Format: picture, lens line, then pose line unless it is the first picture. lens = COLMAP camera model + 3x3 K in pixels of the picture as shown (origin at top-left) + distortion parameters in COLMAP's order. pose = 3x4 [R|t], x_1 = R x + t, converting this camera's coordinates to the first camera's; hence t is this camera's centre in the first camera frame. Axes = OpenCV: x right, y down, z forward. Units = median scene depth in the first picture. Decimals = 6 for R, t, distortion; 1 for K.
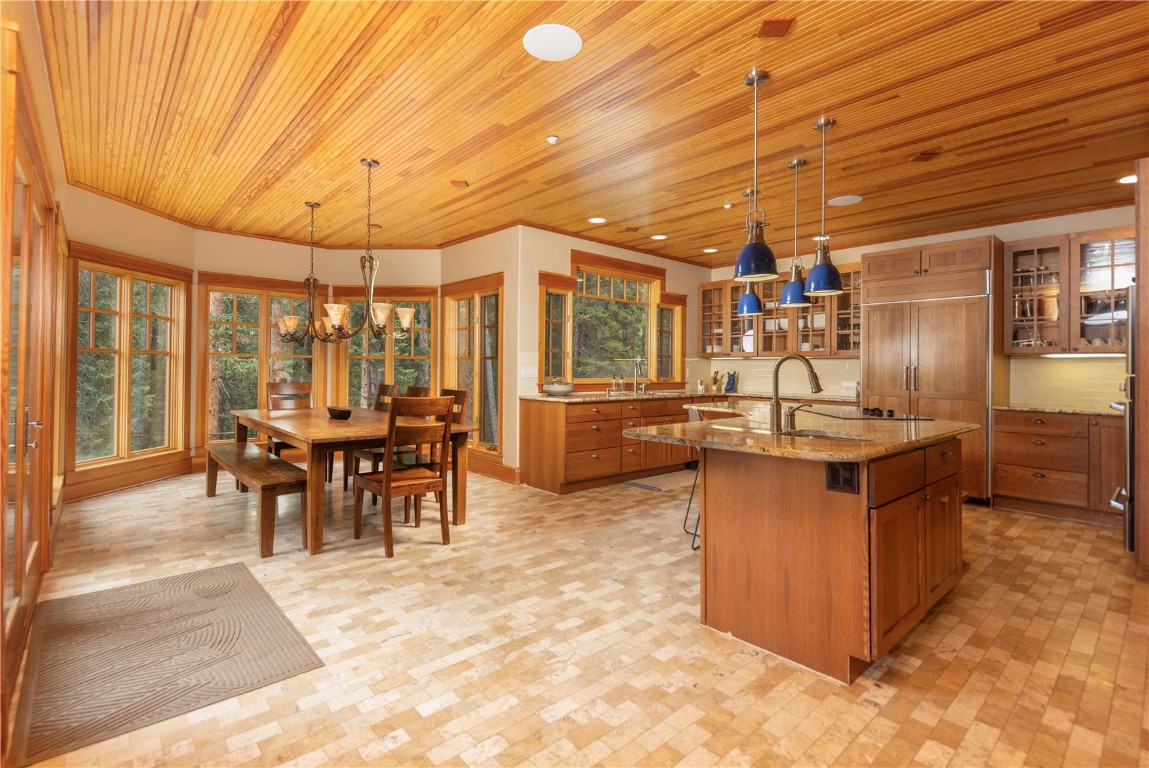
lens RADIAL K [[545.4, 0, 570.6], [0, 545.4, 365.0], [0, 0, 1]] dist [-0.001799, -0.000949]
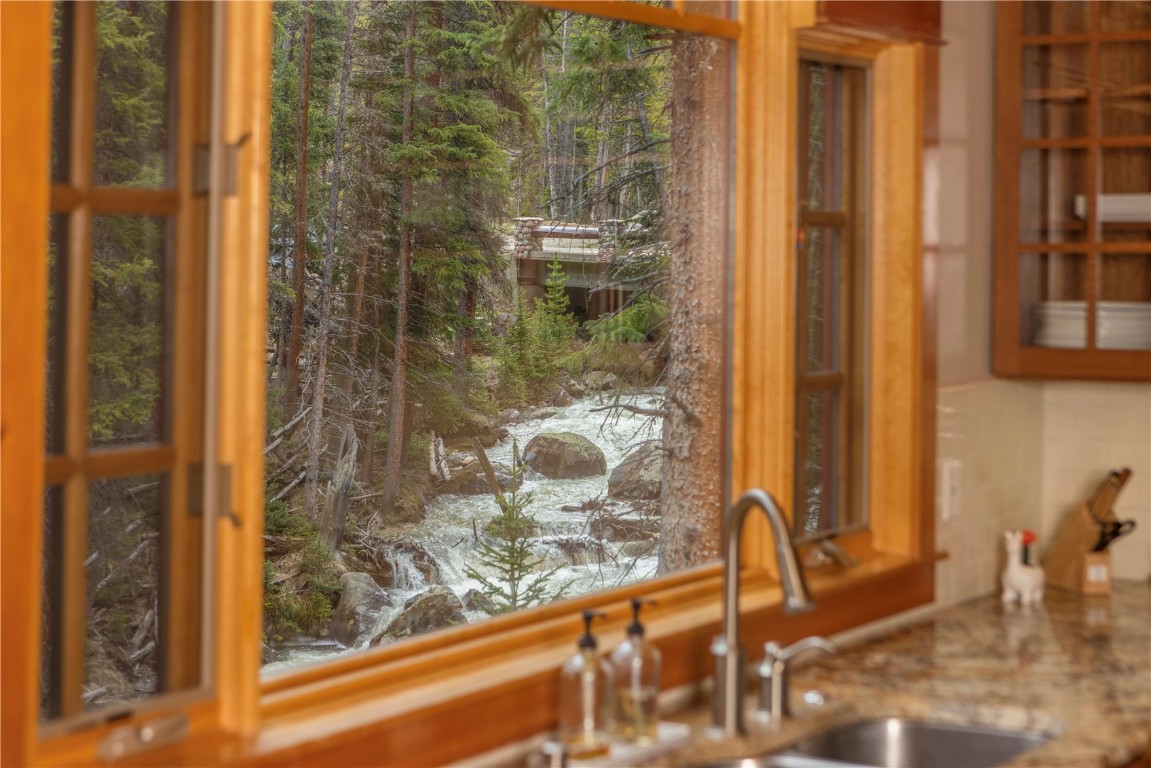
lens RADIAL K [[2161.9, 0, 575.5], [0, 2161.9, 384.0], [0, 0, 1]] dist [0.004791, -0.003636]
pose [[0.963448, -0.029421, 0.266275, -0.056224], [0.009334, 0.997034, 0.076393, -0.077657], [-0.267733, -0.071115, 0.960865, 0.577744]]
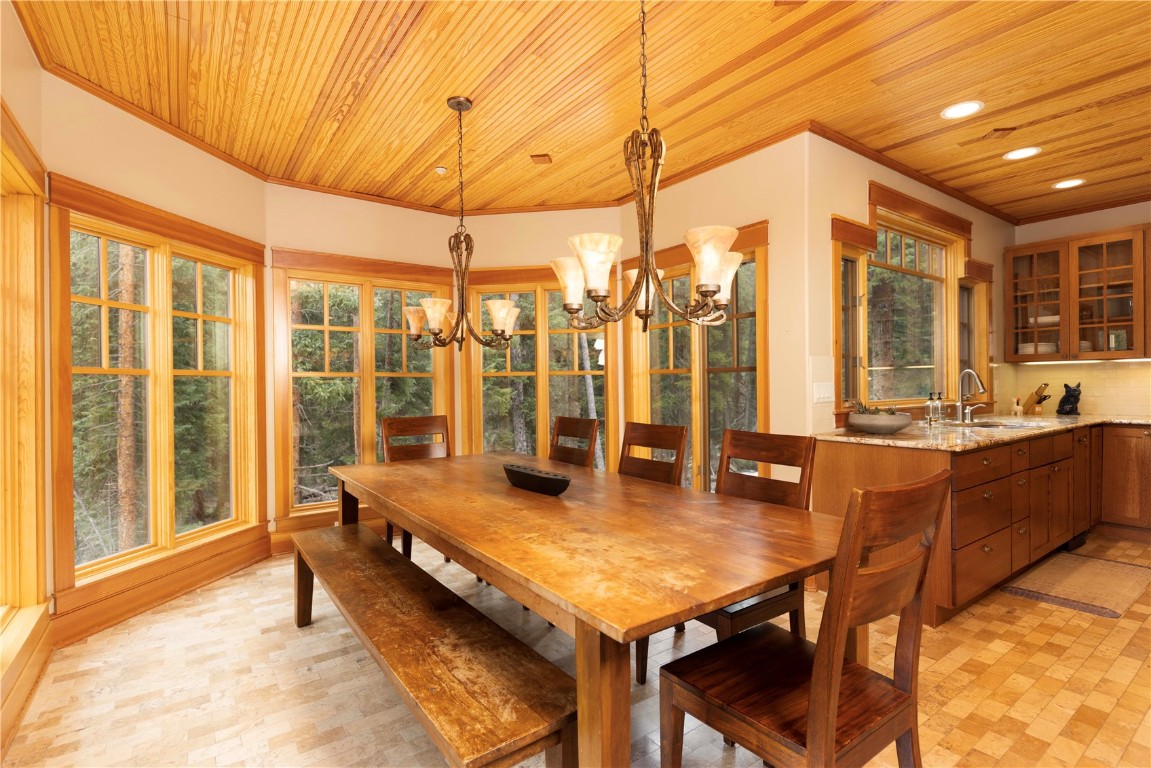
lens RADIAL K [[554.0, 0, 575.5], [0, 554.0, 384.0], [0, 0, 1]] dist [0.002007, 0.000405]
pose [[0.994340, -0.021891, -0.103963, -0.263972], [0.022630, 0.999726, 0.005929, -0.004896], [0.103805, -0.008248, 0.994564, 0.386035]]
